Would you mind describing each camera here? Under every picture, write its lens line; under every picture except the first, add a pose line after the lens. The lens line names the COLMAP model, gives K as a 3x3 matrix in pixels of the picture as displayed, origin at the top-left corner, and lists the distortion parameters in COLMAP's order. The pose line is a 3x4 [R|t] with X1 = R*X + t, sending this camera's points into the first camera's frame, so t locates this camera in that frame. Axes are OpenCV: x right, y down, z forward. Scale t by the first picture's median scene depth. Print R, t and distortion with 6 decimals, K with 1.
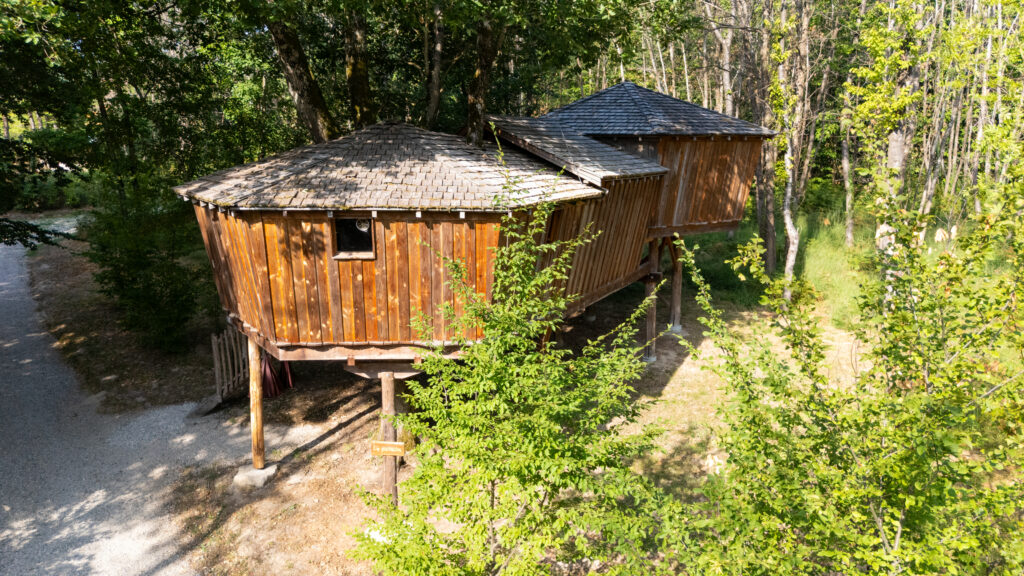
lens RADIAL K [[703.1, 0, 512.8], [0, 703.1, 284.9], [0, 0, 1]] dist [0.007336, -0.000689]
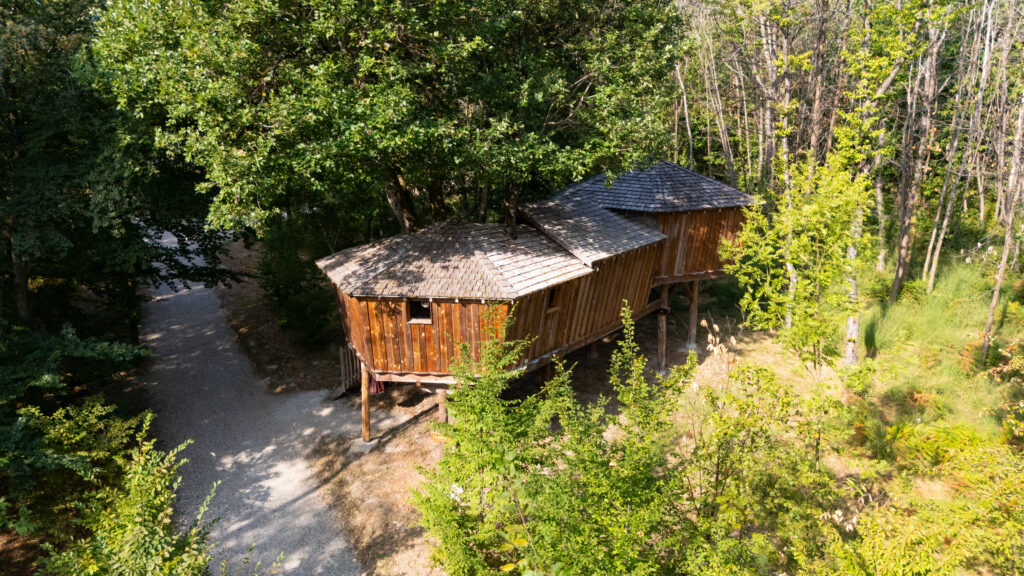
lens RADIAL K [[703.1, 0, 511.2], [0, 703.1, 290.4], [0, 0, 1]] dist [0.007336, -0.000689]
pose [[0.985225, 0.034675, -0.167717, 0.251746], [-0.025084, 0.997944, 0.058971, -0.211507], [0.169417, -0.053893, 0.984070, -0.564764]]
